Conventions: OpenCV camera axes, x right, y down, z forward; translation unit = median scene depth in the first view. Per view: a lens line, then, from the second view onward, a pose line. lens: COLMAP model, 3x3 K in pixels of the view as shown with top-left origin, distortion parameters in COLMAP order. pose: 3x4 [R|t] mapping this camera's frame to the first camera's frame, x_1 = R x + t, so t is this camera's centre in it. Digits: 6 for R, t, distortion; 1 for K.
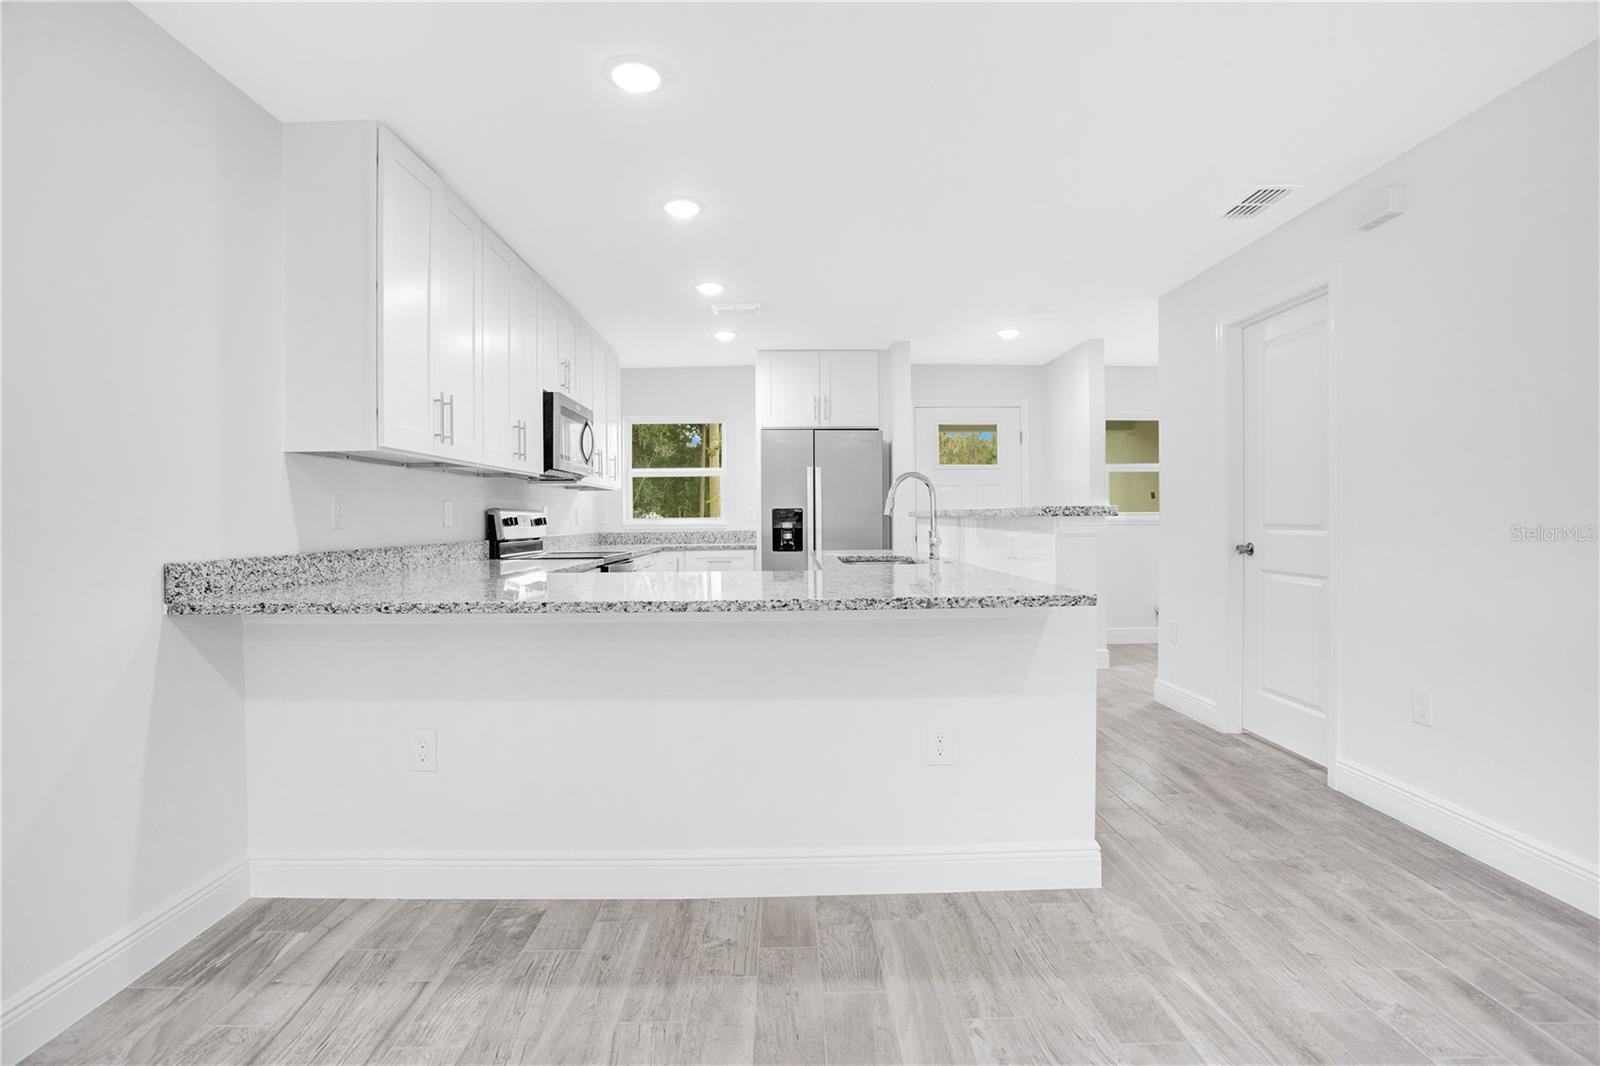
lens RADIAL K [[787.5, 0, 801.9], [0, 787.5, 524.2], [0, 0, 1]] dist [-0.039742, 0.000620]
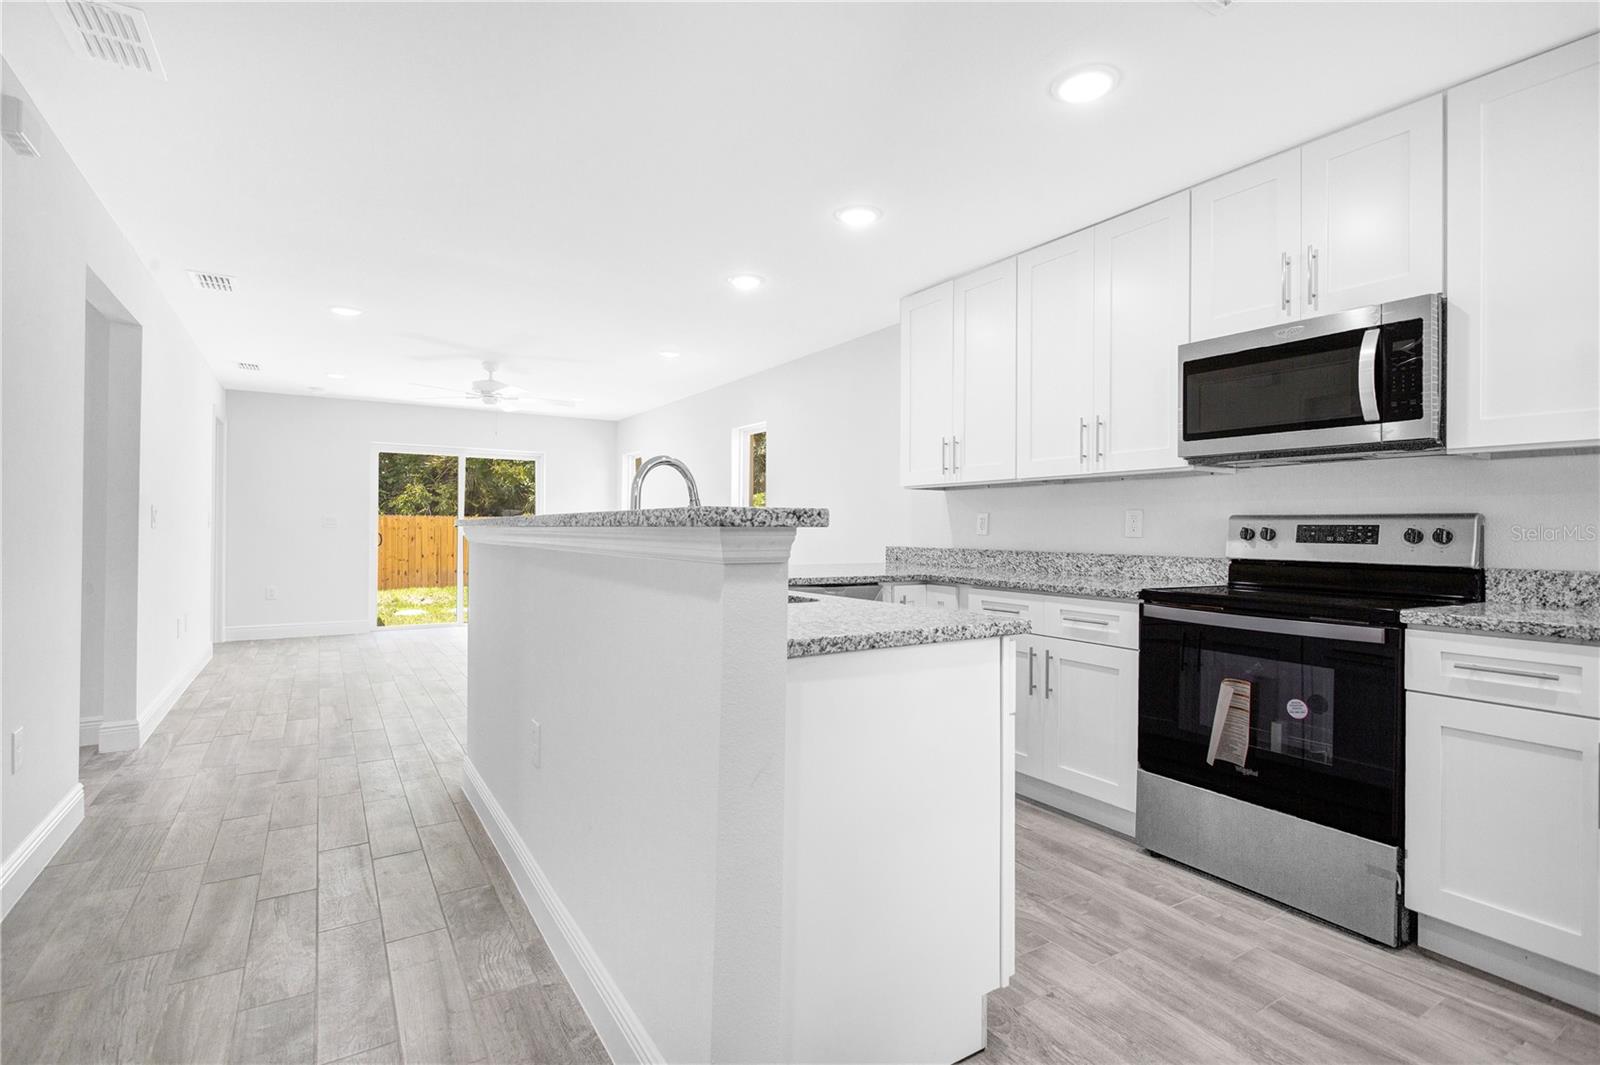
lens RADIAL K [[788.6, 0, 814.0], [0, 788.6, 526.7], [0, 0, 1]] dist [-0.000380, -0.000718]
pose [[-0.857406, -0.000246, -0.514640, 0.550456], [-0.004386, 0.999967, 0.006830, -0.022724], [0.514622, 0.008114, -0.857379, 2.432794]]
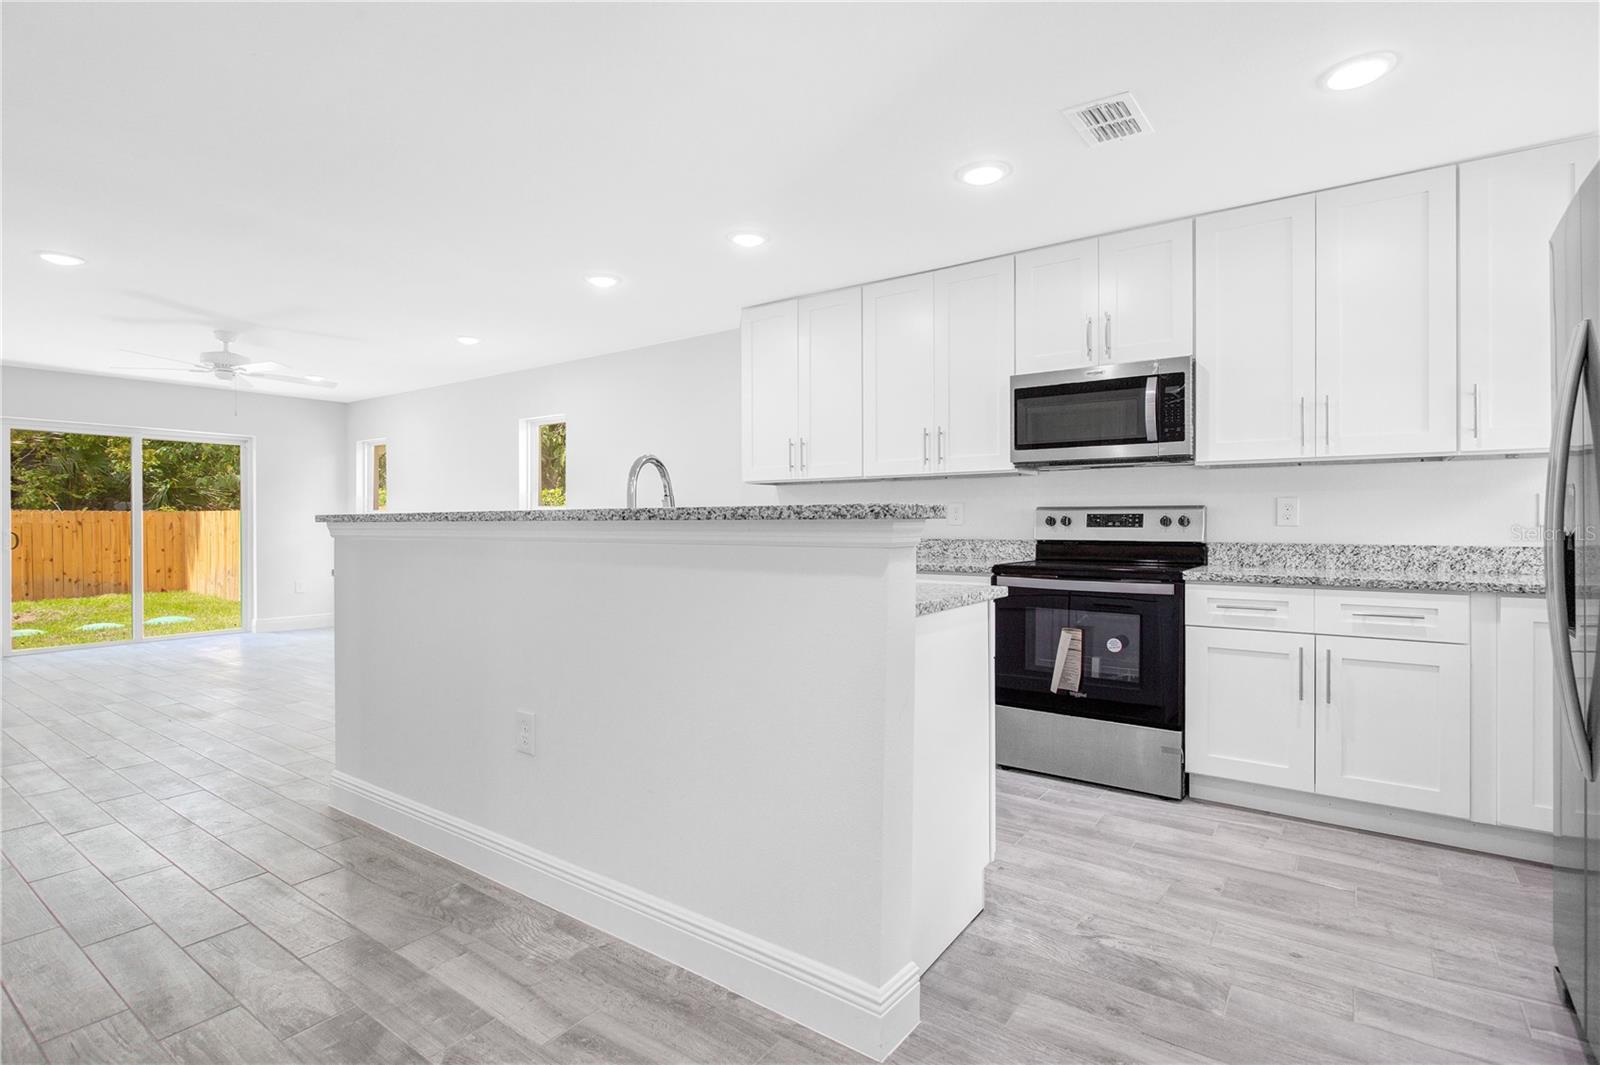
lens RADIAL K [[780.4, 0, 807.3], [0, 780.4, 529.1], [0, 0, 1]] dist [-0.003110, 0.000471]
pose [[-0.598680, 0.018078, -0.800784, 0.907920], [0.002268, 0.999780, 0.020875, -0.024208], [0.800985, 0.010681, -0.598589, 2.297802]]
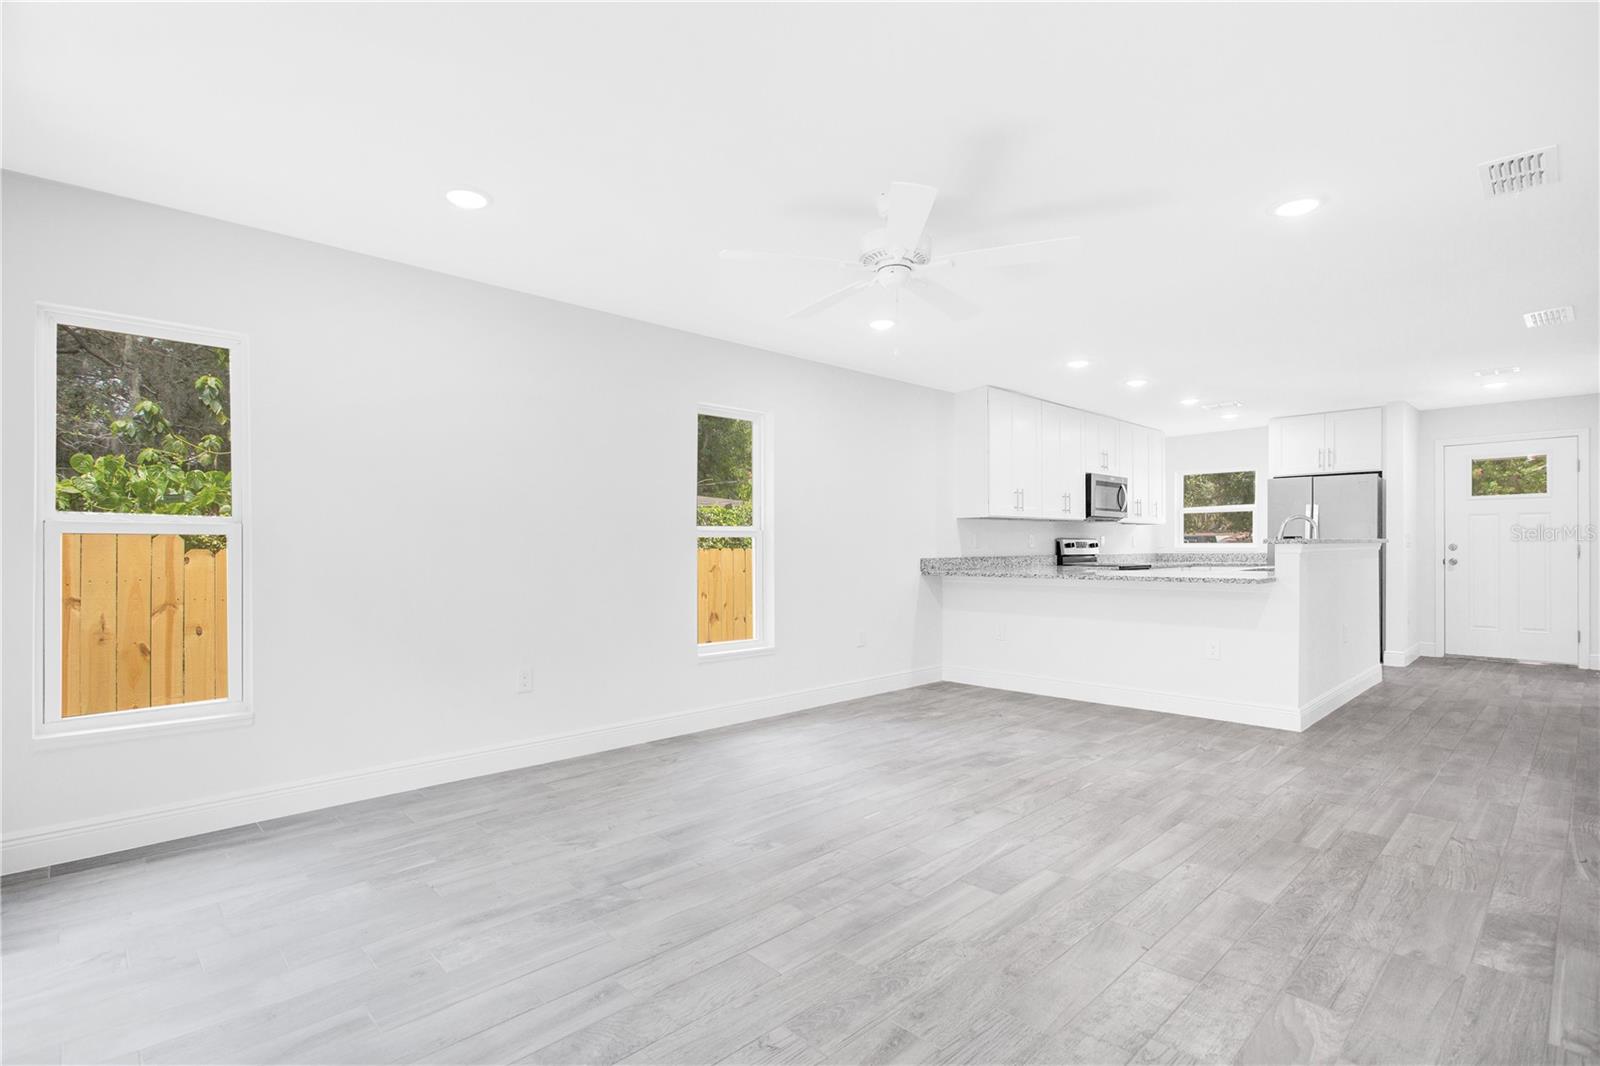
lens RADIAL K [[780.4, 0, 807.3], [0, 780.4, 529.6], [0, 0, 1]] dist [-0.003110, 0.000471]
pose [[0.688181, -0.009066, -0.725482, 0.908373], [-0.007421, 0.999782, -0.019533, 0.000371], [0.725501, 0.018826, 0.687964, -1.197929]]
